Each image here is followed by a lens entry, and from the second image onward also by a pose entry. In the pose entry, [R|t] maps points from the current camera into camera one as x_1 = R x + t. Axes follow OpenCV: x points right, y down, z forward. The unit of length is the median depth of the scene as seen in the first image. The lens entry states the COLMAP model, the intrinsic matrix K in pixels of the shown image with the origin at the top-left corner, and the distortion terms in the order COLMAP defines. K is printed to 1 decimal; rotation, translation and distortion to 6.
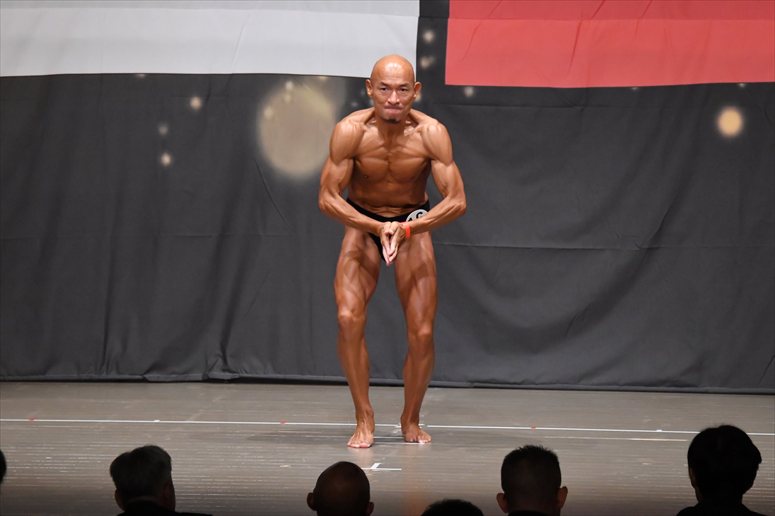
lens RADIAL K [[4870.0, 0, 387.5], [0, 4870.0, 258.0], [0, 0, 1]] dist [2.018256, -7.757190]
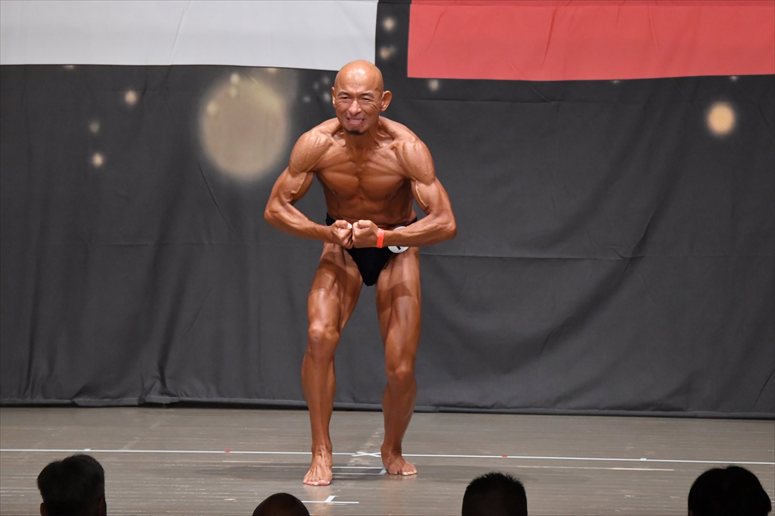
lens RADIAL K [[5108.4, 0, 387.5], [0, 5108.4, 258.0], [0, 0, 1]] dist [1.996275, 3.424727]
pose [[0.999972, -0.000801, 0.007472, 0.001084], [0.000827, 0.999993, -0.003579, 0.001384], [-0.007469, 0.003585, 0.999966, 0.050752]]
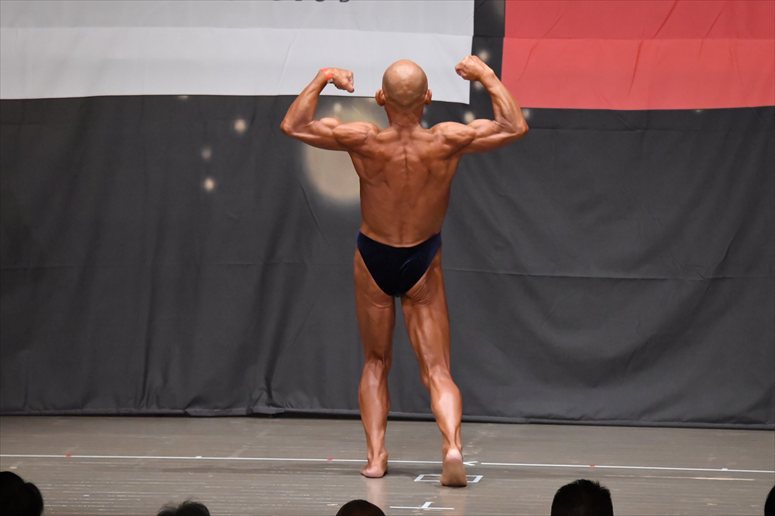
lens RADIAL K [[5353.2, 0, 387.5], [0, 5353.2, 258.0], [0, 0, 1]] dist [2.336405, 0.813825]
pose [[0.999796, 0.001617, -0.020121, 0.011002], [-0.001706, 0.999989, -0.004420, -0.001136], [0.020114, 0.004453, 0.999788, -0.052967]]
